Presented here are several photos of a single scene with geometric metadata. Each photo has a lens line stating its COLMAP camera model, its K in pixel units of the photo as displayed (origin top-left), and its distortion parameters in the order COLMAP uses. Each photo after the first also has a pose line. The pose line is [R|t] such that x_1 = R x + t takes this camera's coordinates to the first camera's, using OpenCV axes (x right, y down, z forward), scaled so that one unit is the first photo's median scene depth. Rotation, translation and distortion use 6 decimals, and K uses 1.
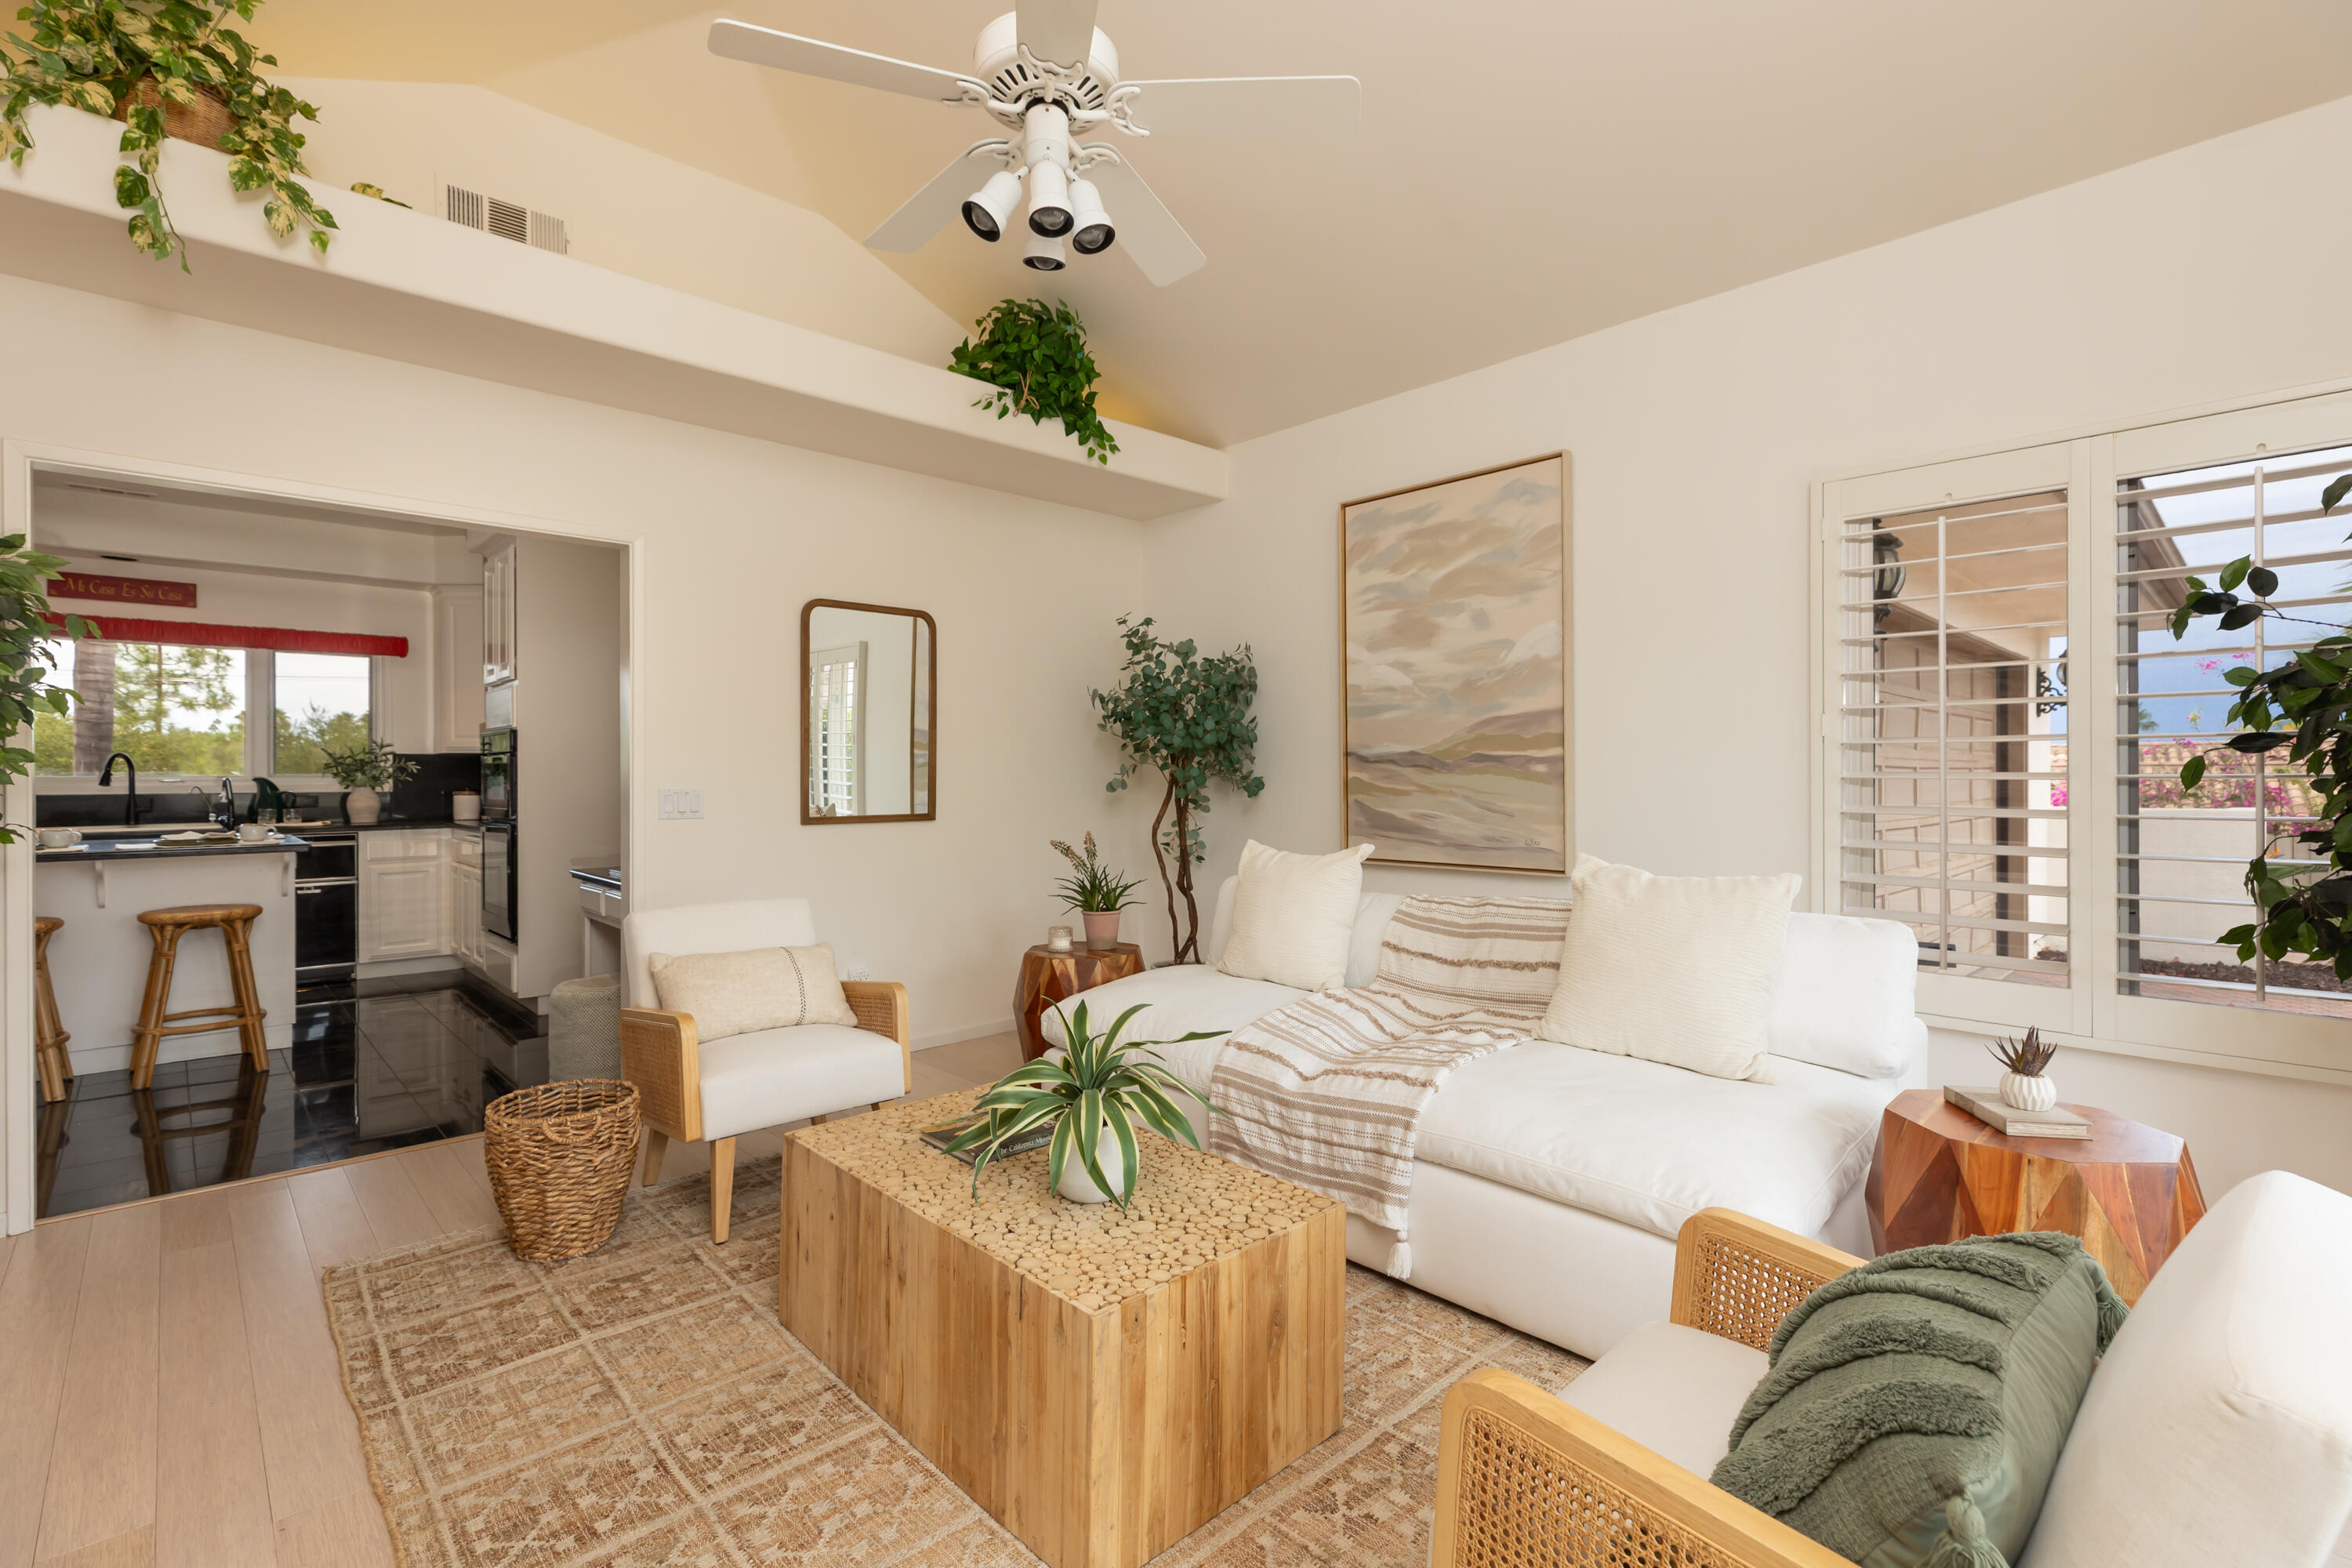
lens RADIAL K [[1067.1, 0, 1153.5], [0, 1067.1, 775.4], [0, 0, 1]] dist [-0.003385, 0.000218]
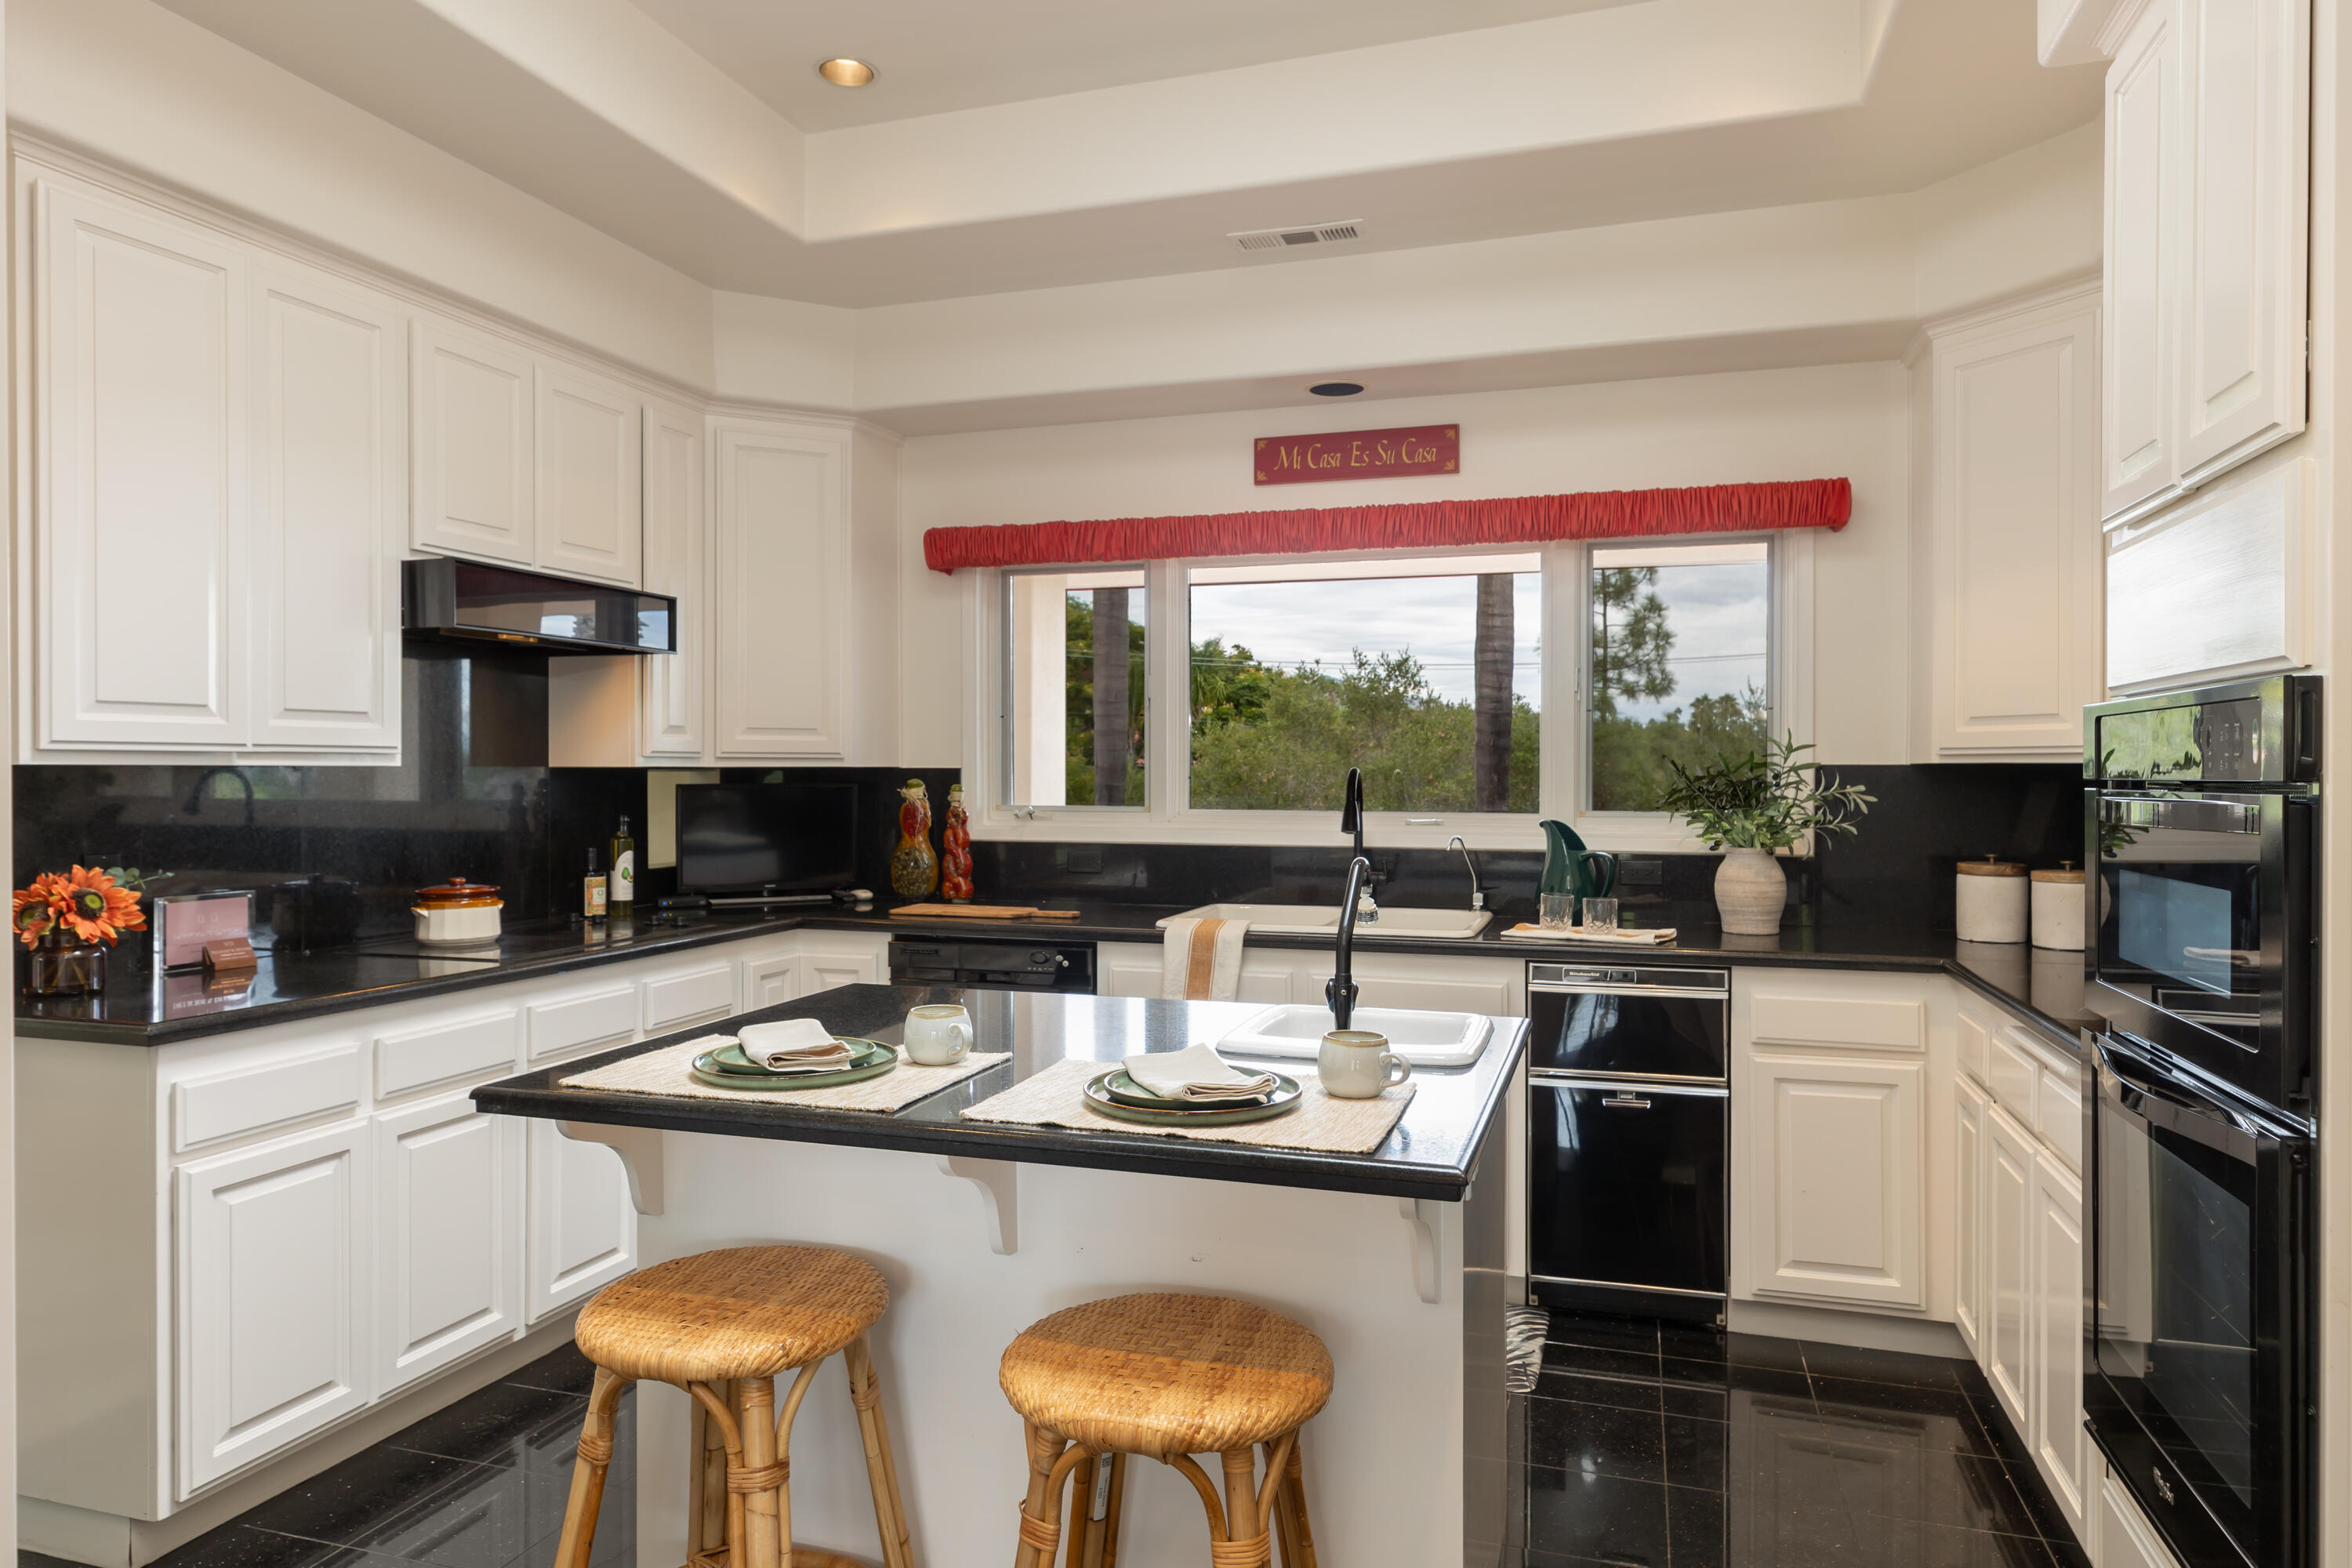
lens RADIAL K [[1438.2, 0, 1175.1], [0, 1438.2, 785.0], [0, 0, 1]] dist [-0.015119, -0.000089]
pose [[0.496242, 0.007180, -0.868155, -0.373265], [0.004552, 0.999931, 0.010871, -0.019658], [0.868172, -0.009347, 0.496175, 0.536237]]
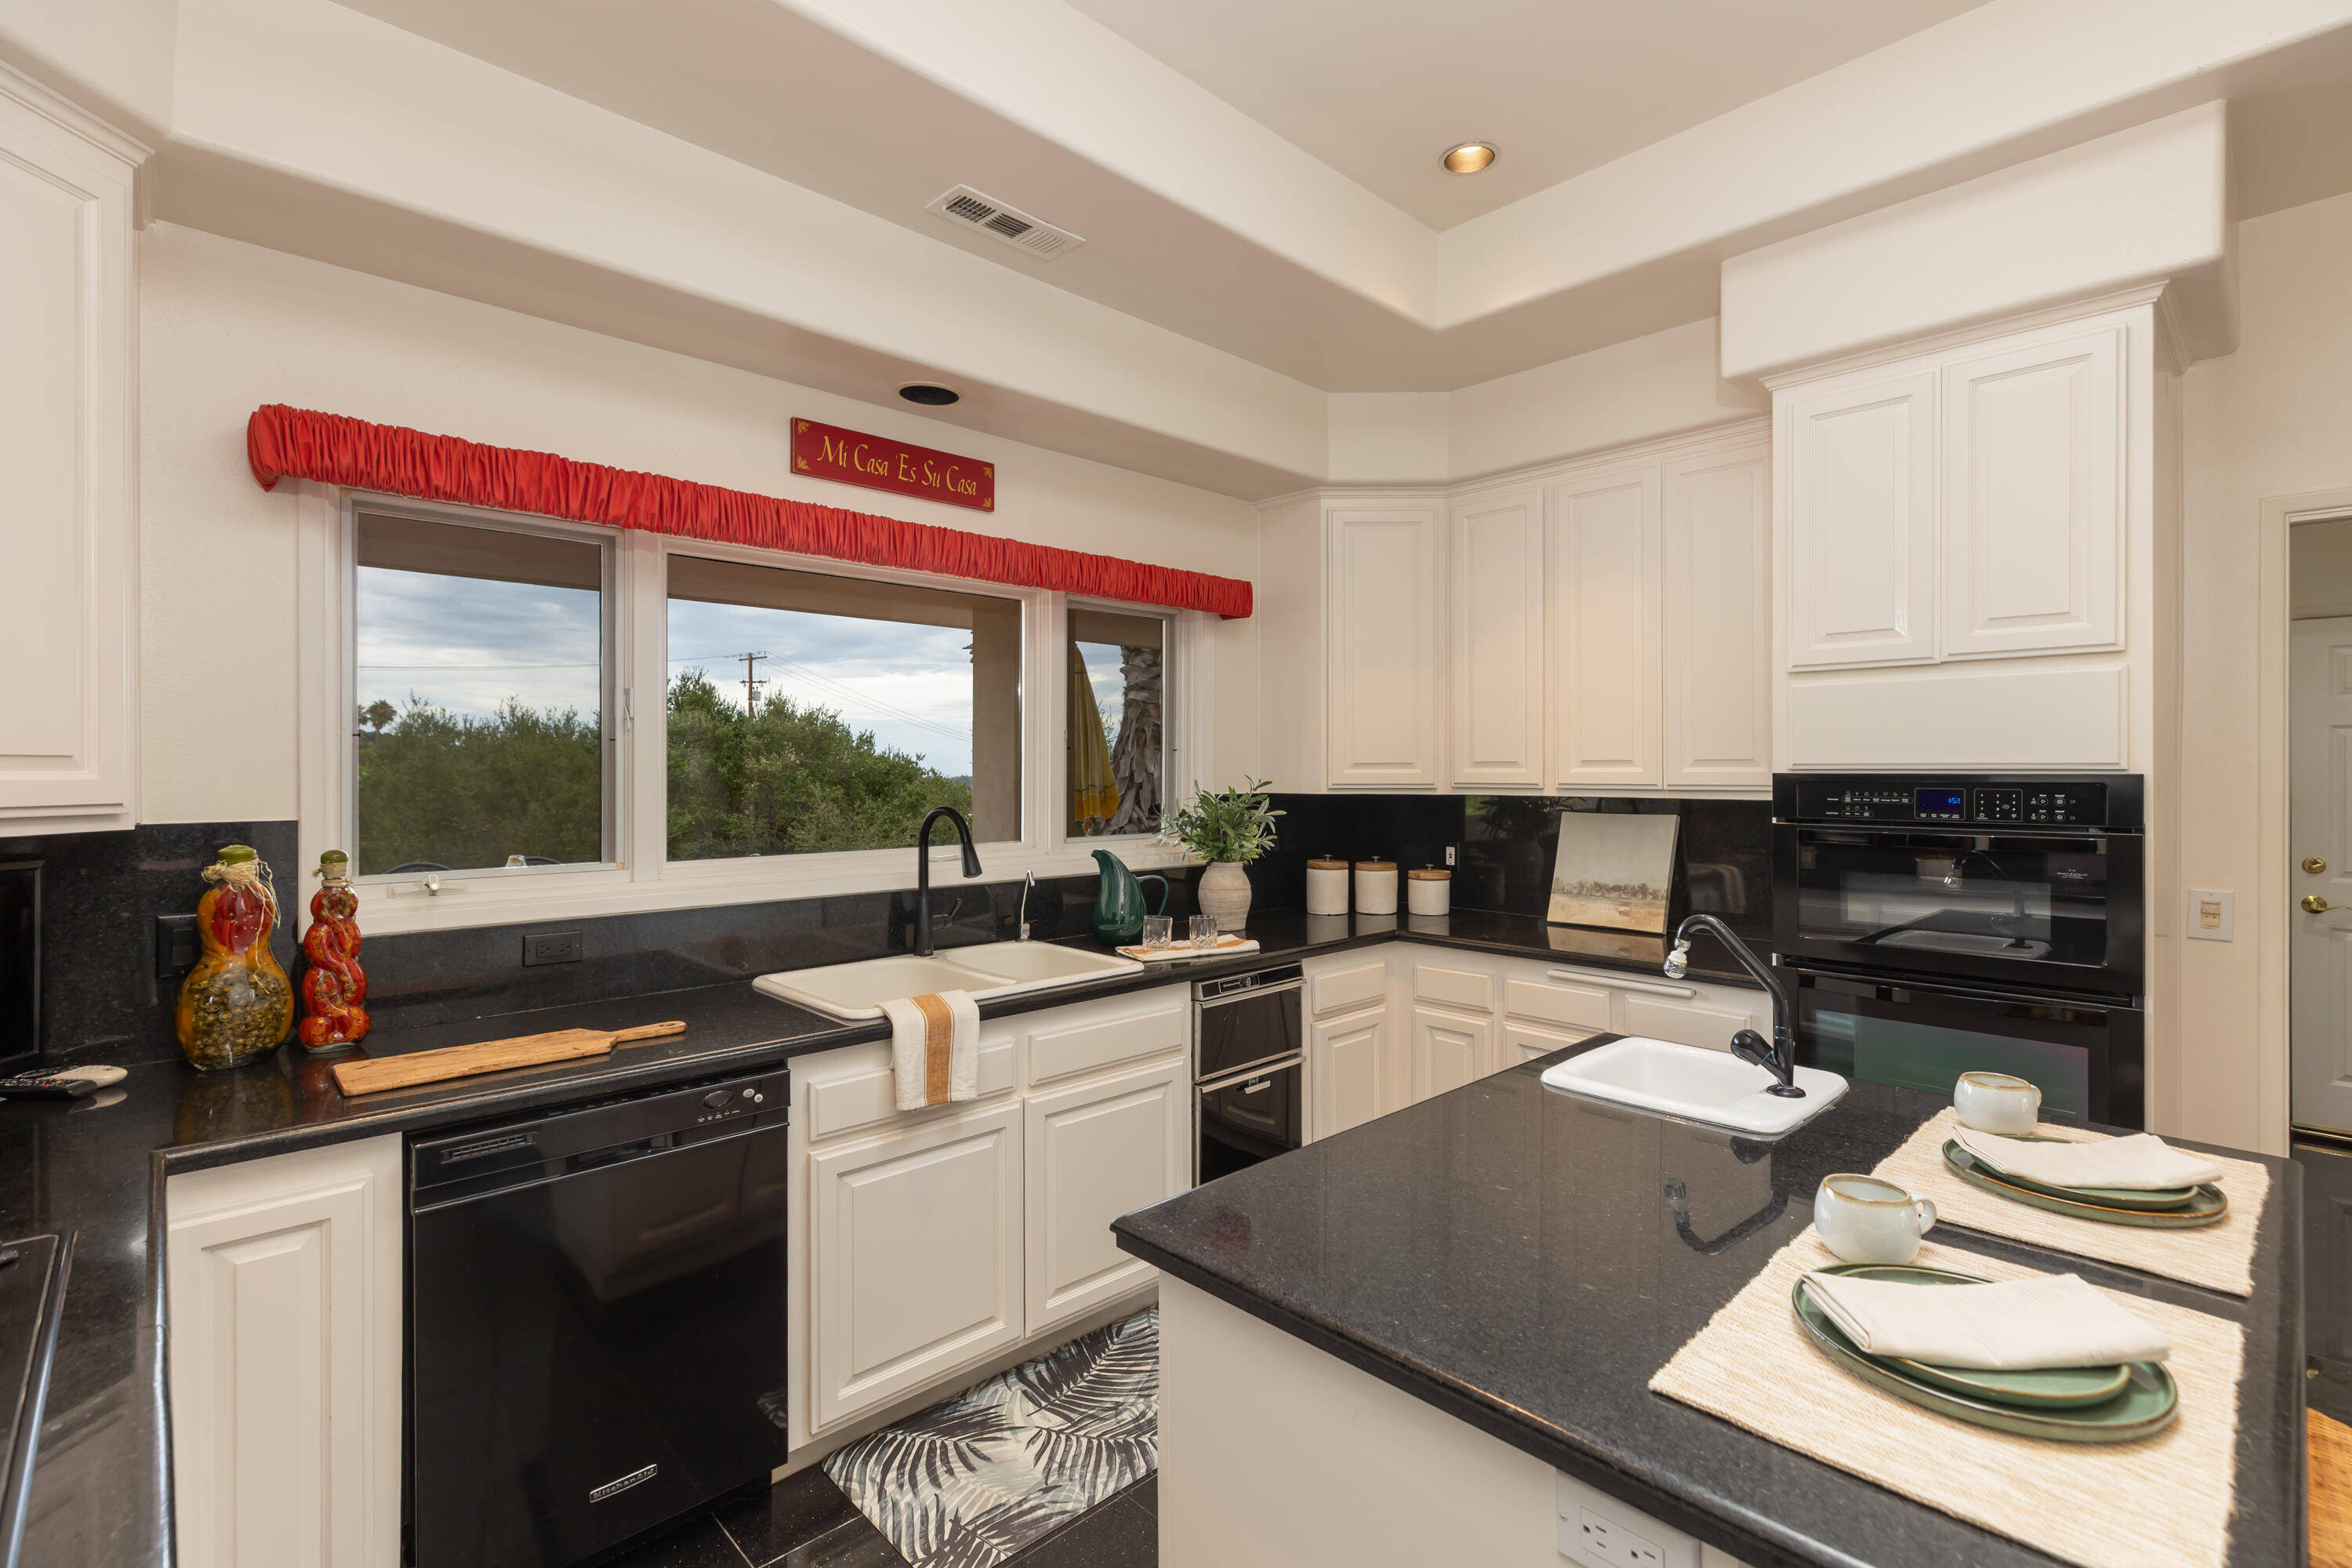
lens RADIAL K [[1067.1, 0, 1163.0], [0, 1067.1, 768.4], [0, 0, 1]] dist [-0.003385, 0.000218]
pose [[0.999785, -0.003208, 0.020504, -0.802716], [0.003133, 0.999988, 0.003713, -0.036683], [-0.020515, -0.003648, 0.999783, 0.479213]]
